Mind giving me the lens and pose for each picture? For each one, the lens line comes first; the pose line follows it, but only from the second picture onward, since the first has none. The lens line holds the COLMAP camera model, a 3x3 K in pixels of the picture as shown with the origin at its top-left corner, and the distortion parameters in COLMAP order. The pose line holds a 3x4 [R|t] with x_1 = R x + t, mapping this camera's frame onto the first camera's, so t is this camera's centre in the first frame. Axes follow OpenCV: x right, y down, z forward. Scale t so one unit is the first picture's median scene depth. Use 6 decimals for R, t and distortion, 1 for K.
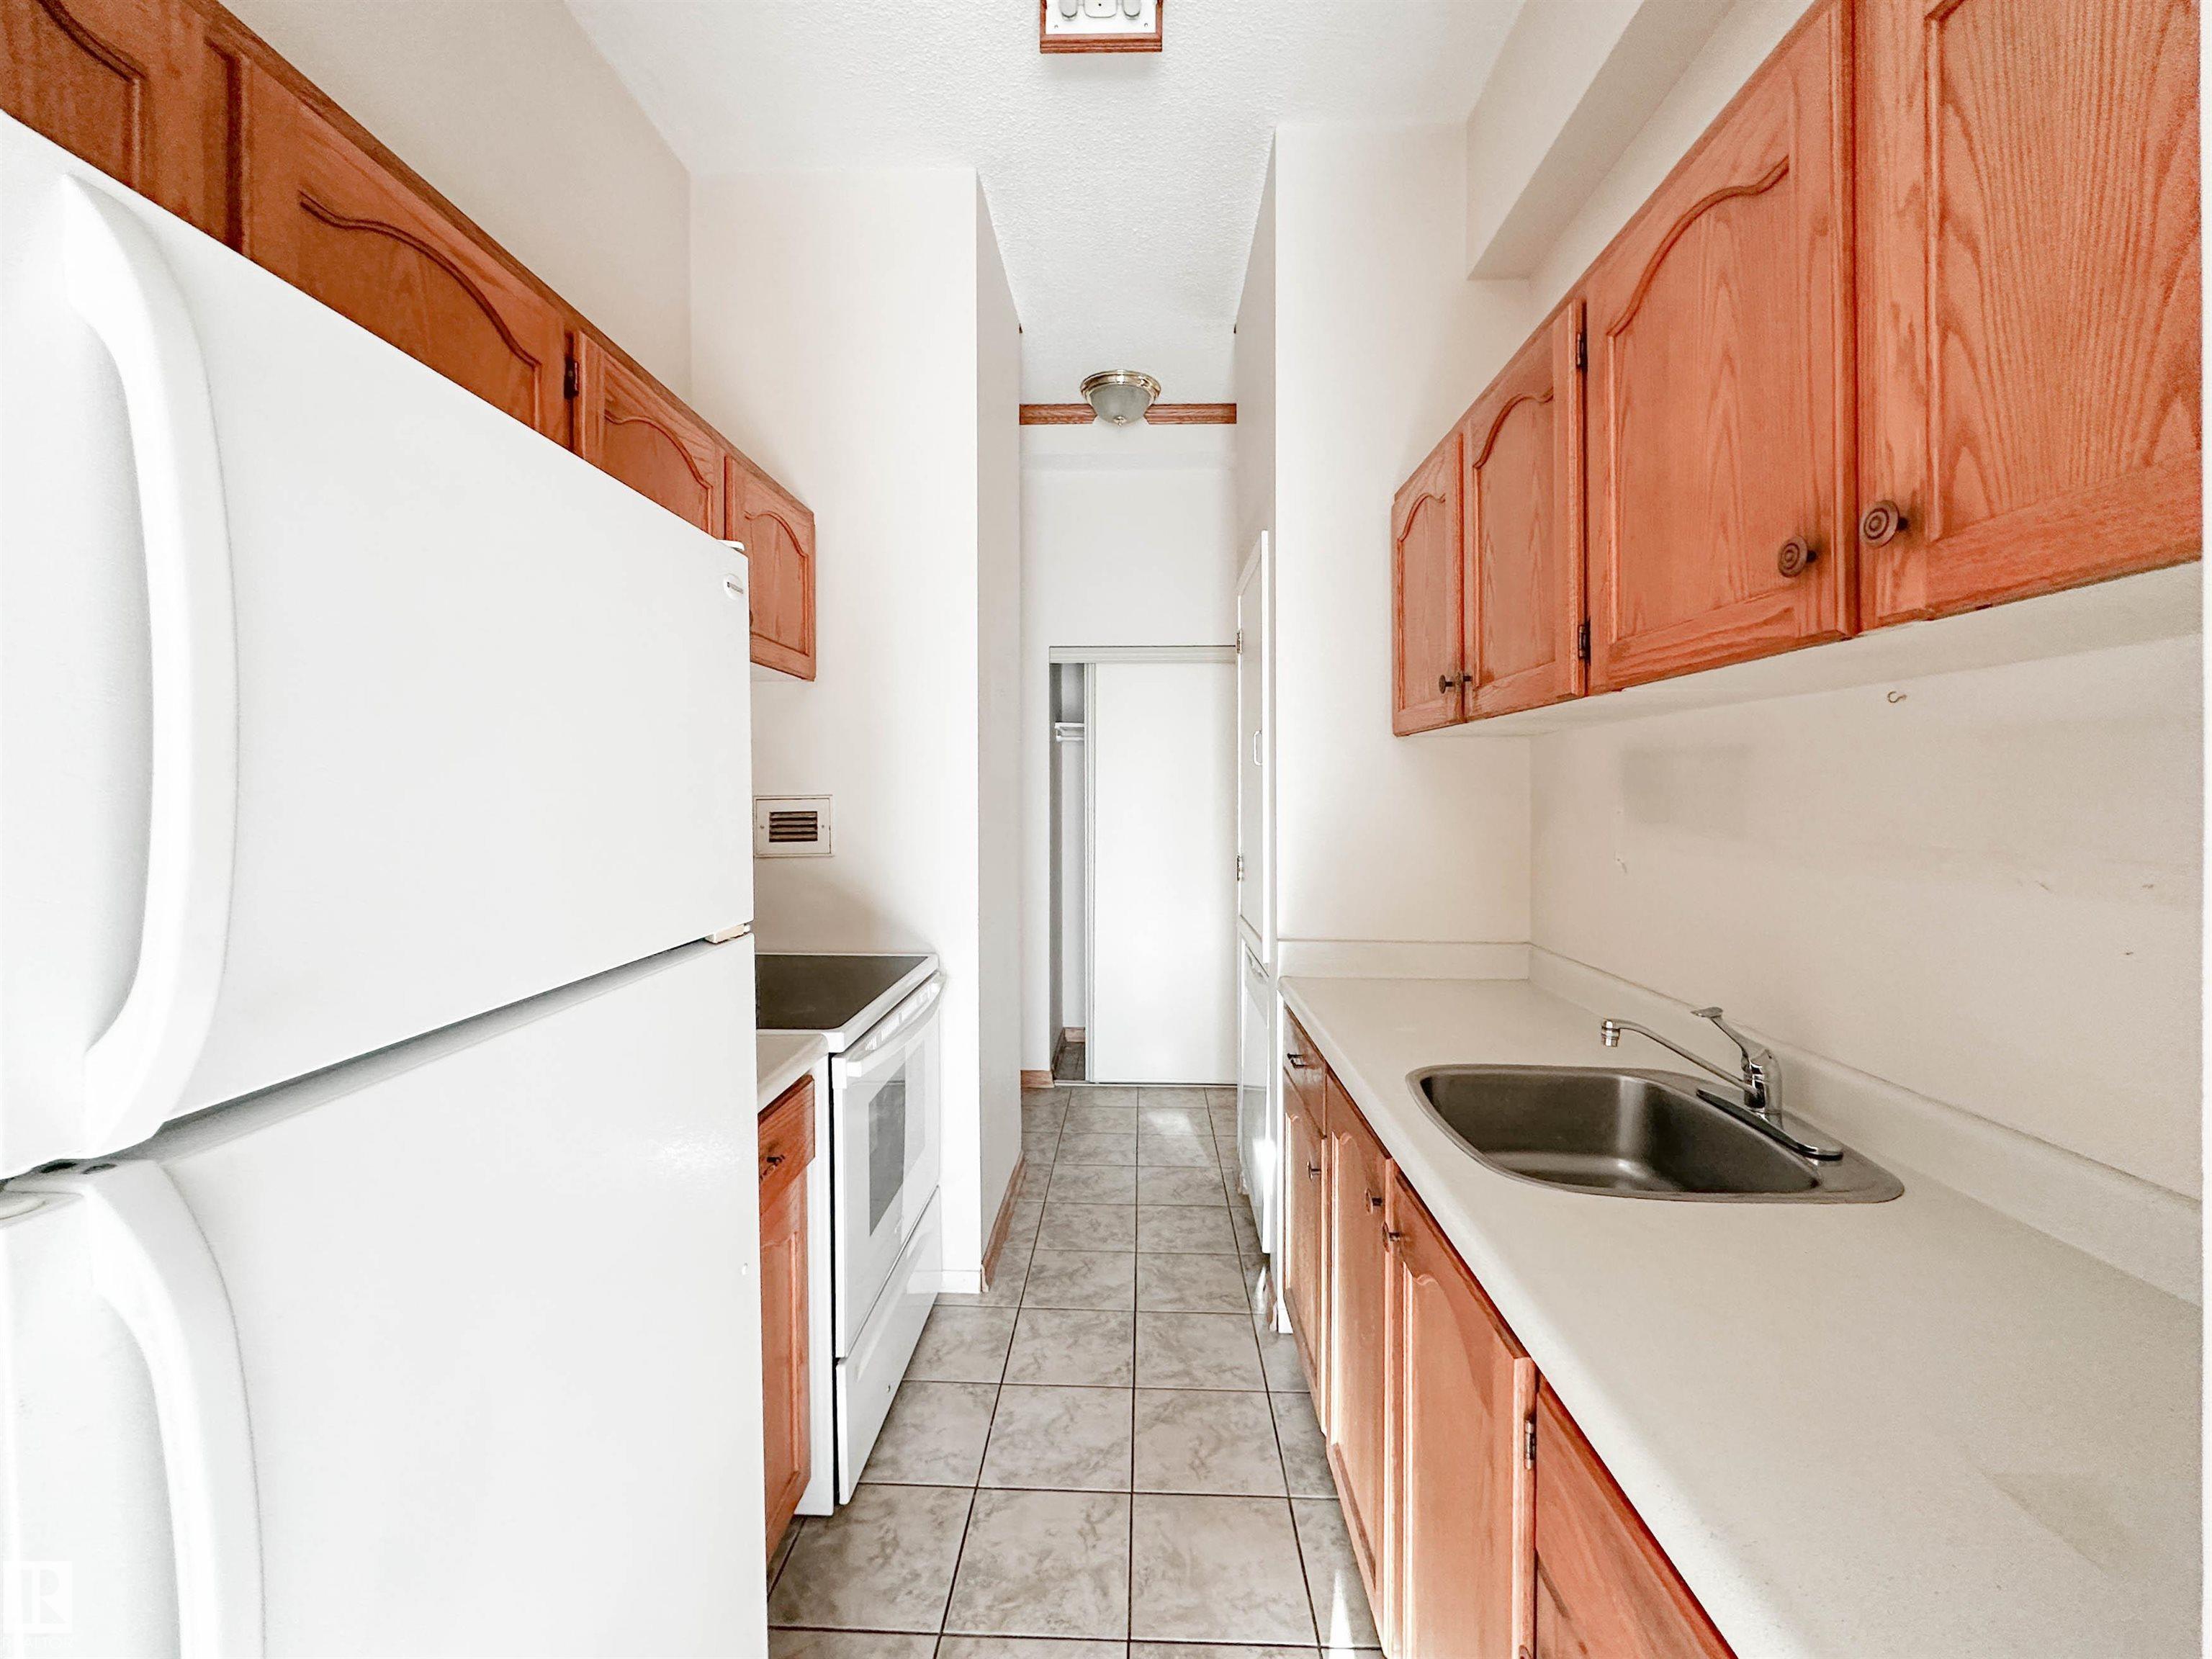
lens RADIAL K [[902.2, 0, 1113.5], [0, 902.2, 801.5], [0, 0, 1]] dist [-0.000638, 0.000216]
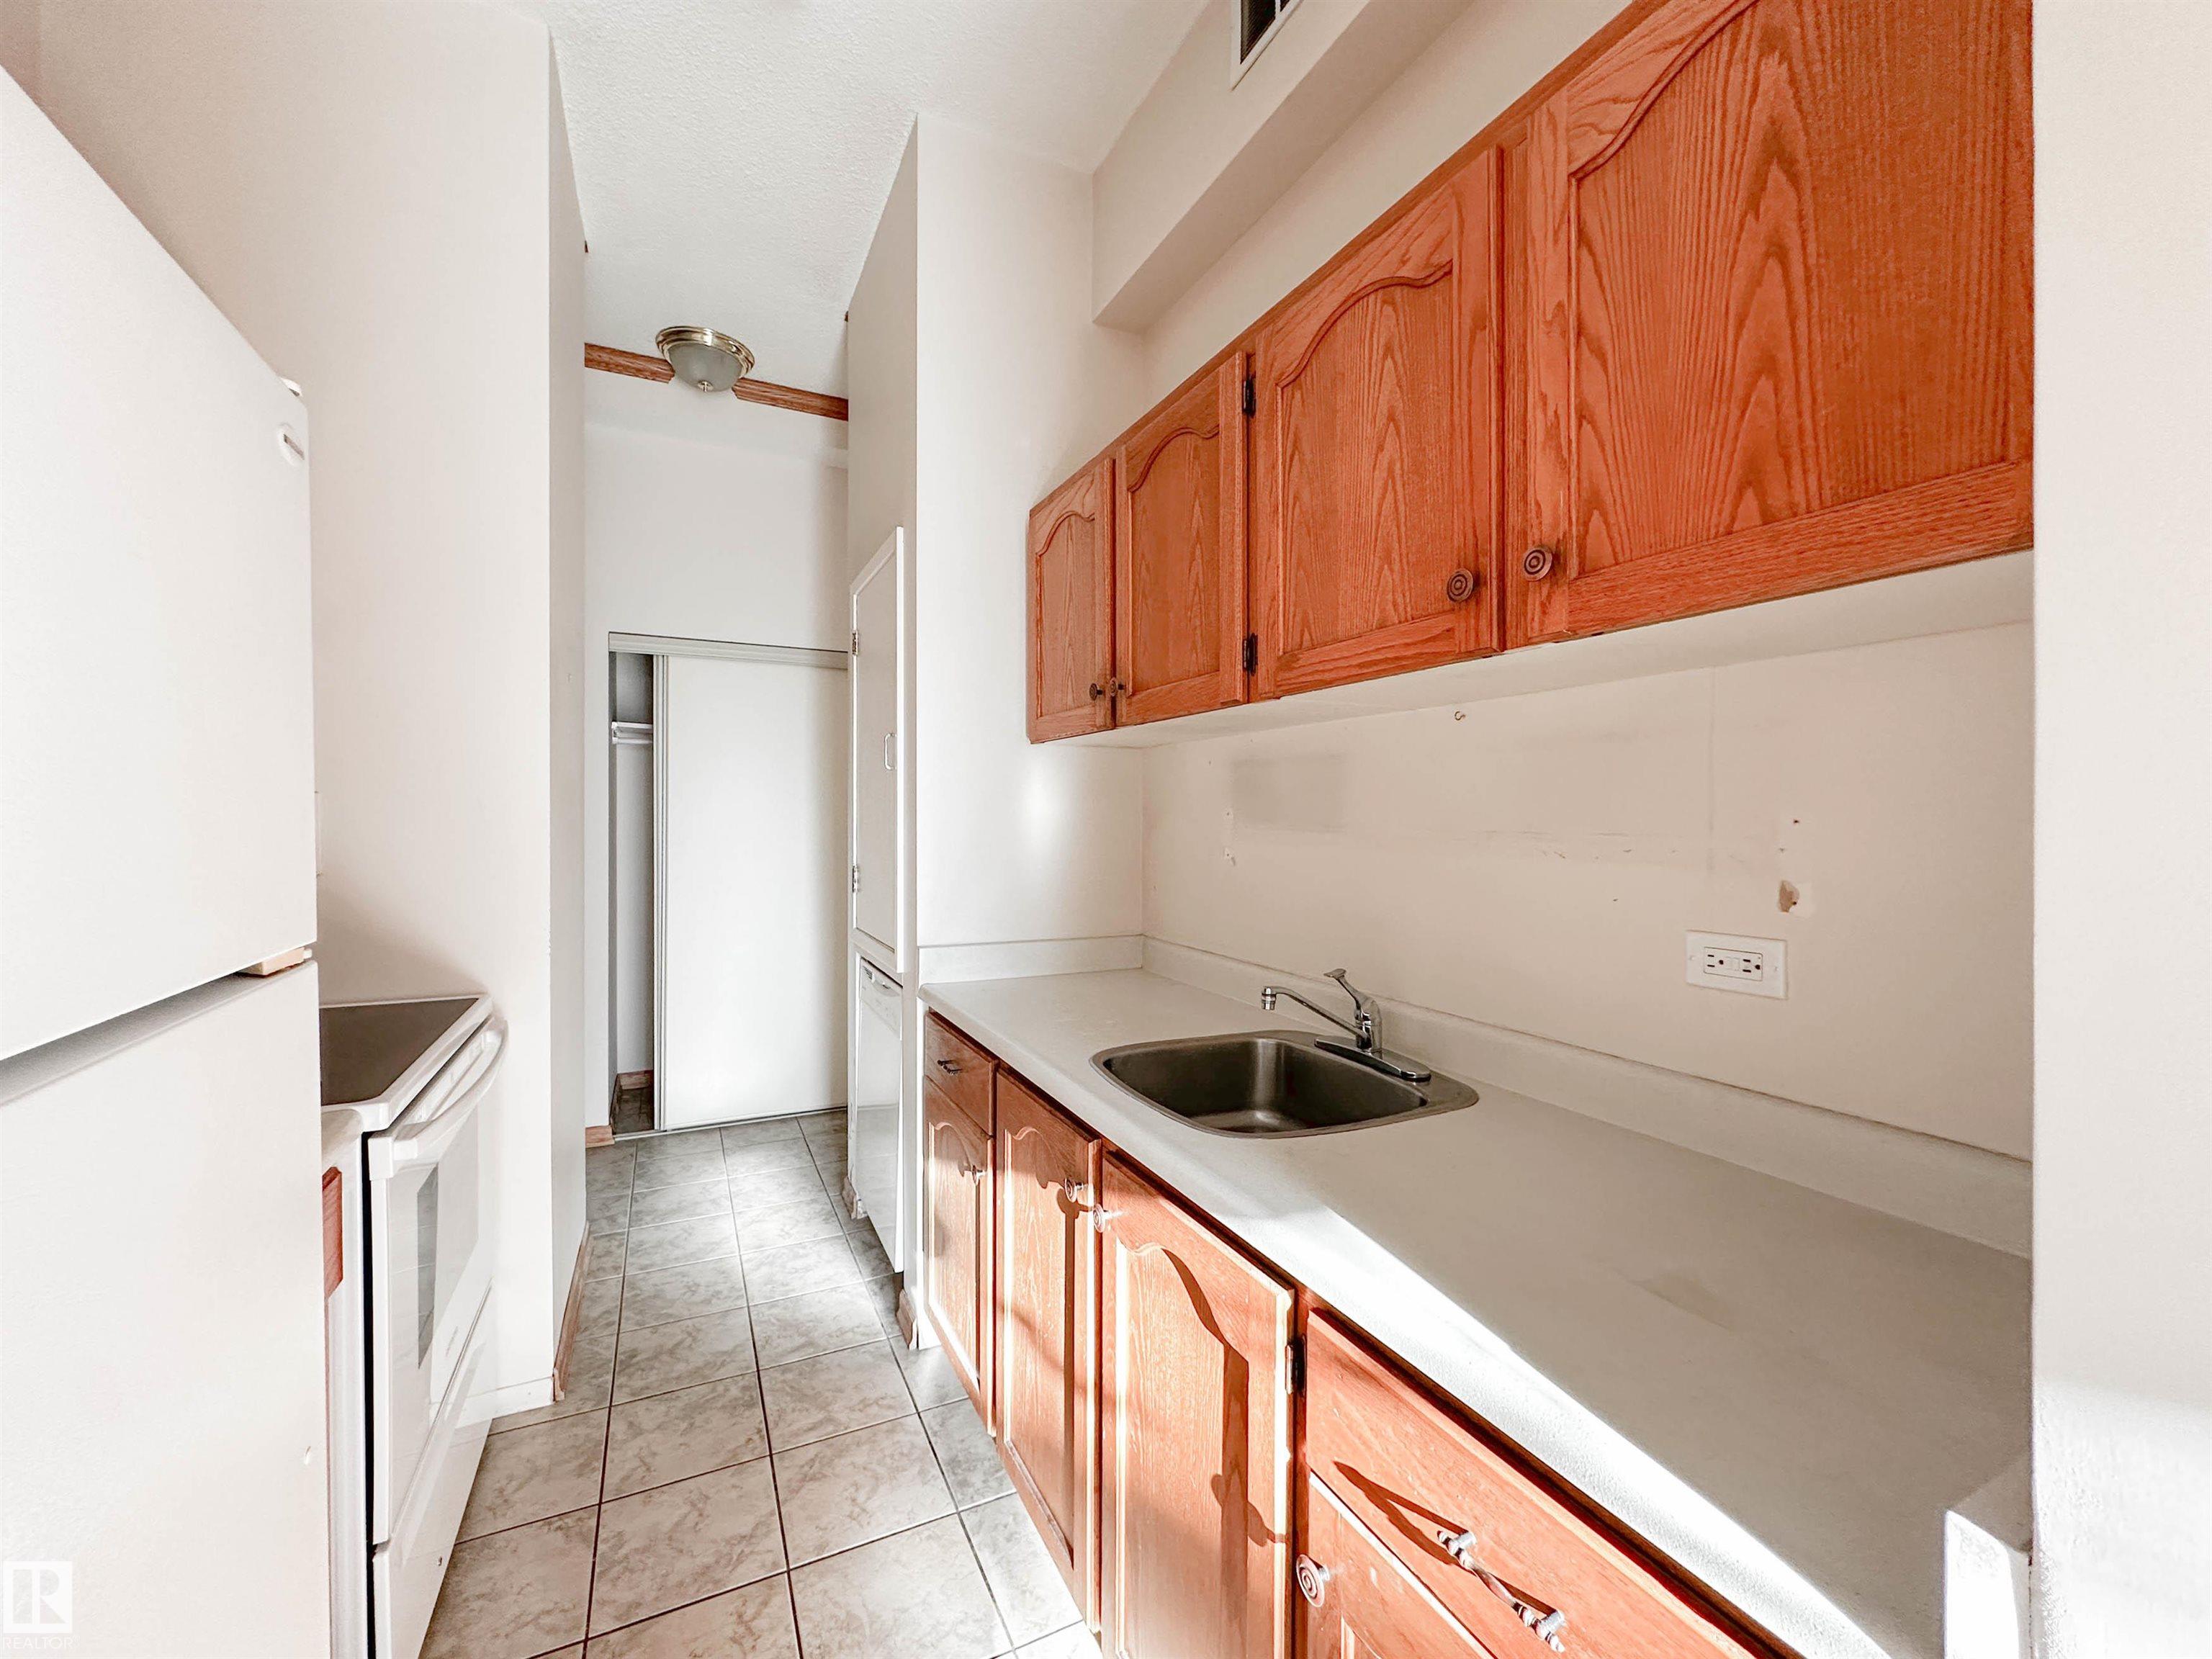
lens RADIAL K [[885.5, 0, 1104.9], [0, 885.5, 822.1], [0, 0, 1]] dist [-0.000877, 0.000171]
pose [[0.883199, 0.001083, 0.468997, -0.098216], [-0.000606, 0.999999, -0.001167, 0.021439], [-0.468998, 0.000746, 0.883199, 0.066109]]
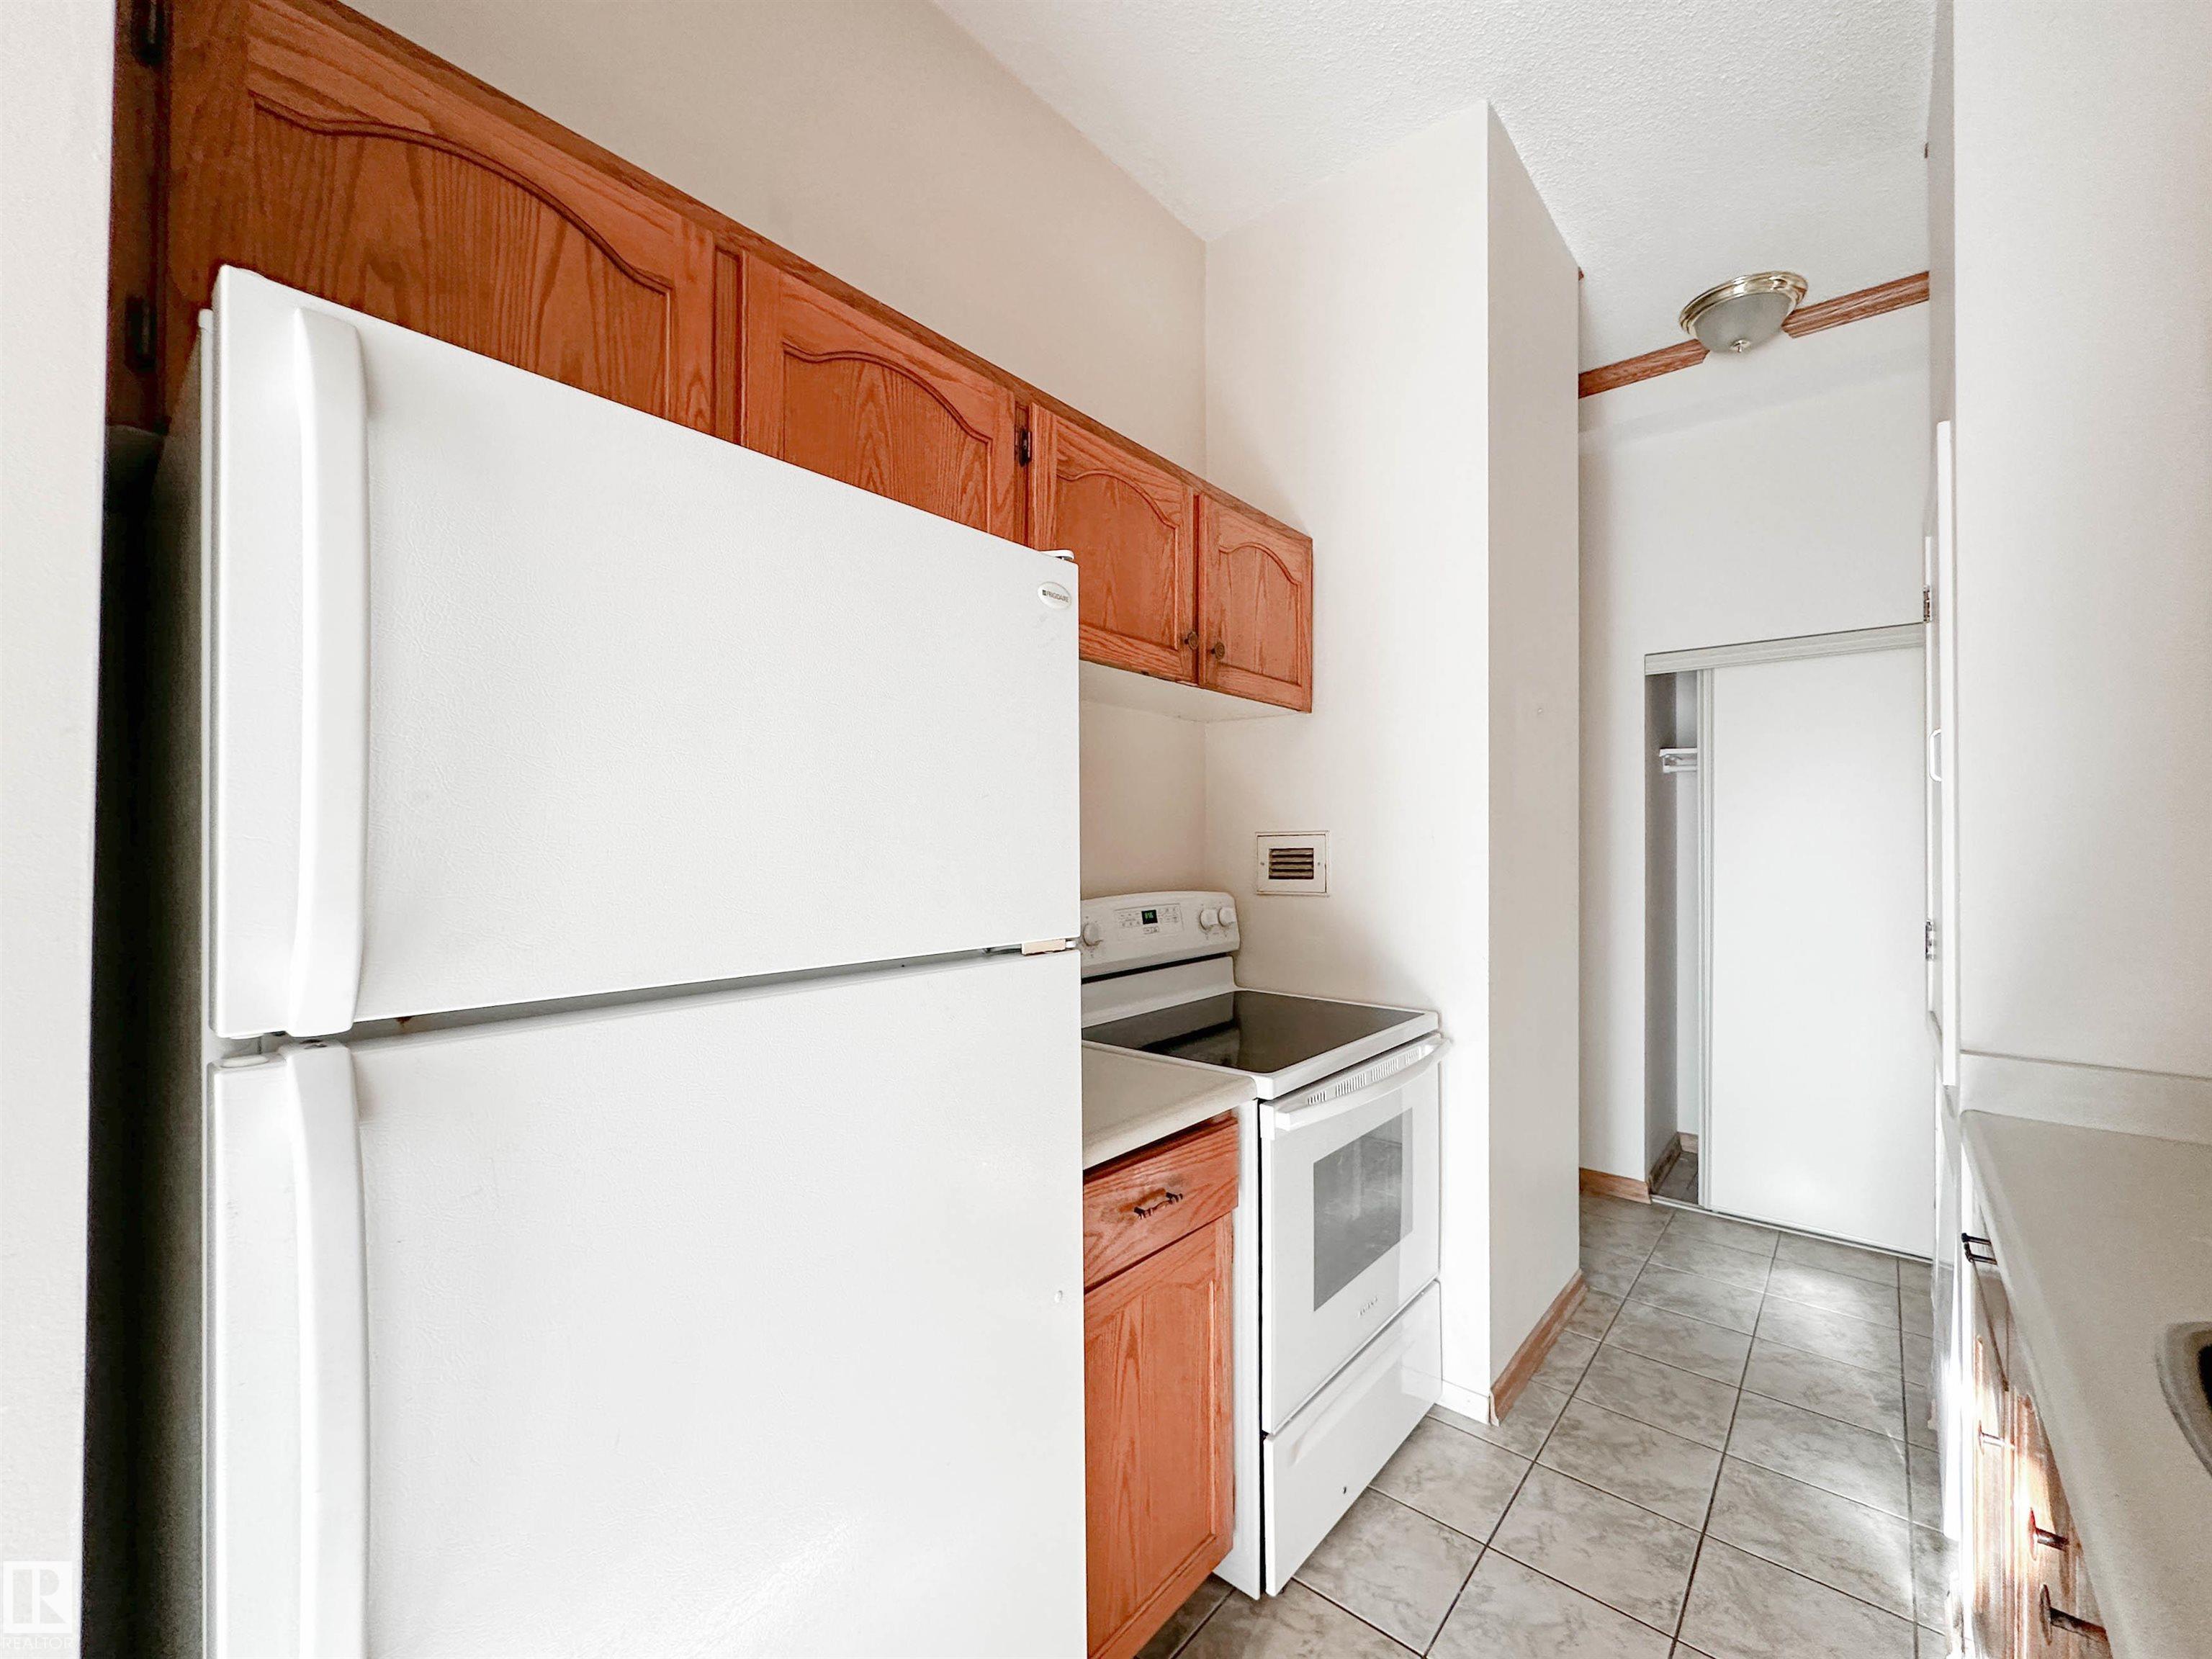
lens RADIAL K [[907.0, 0, 1108.8], [0, 907.0, 839.5], [0, 0, 1]] dist [-0.001236, -0.000309]
pose [[0.781104, -0.001764, -0.624398, 0.123192], [-0.009598, 0.999844, -0.014830, 0.021767], [0.624327, 0.017577, 0.780965, 0.136043]]
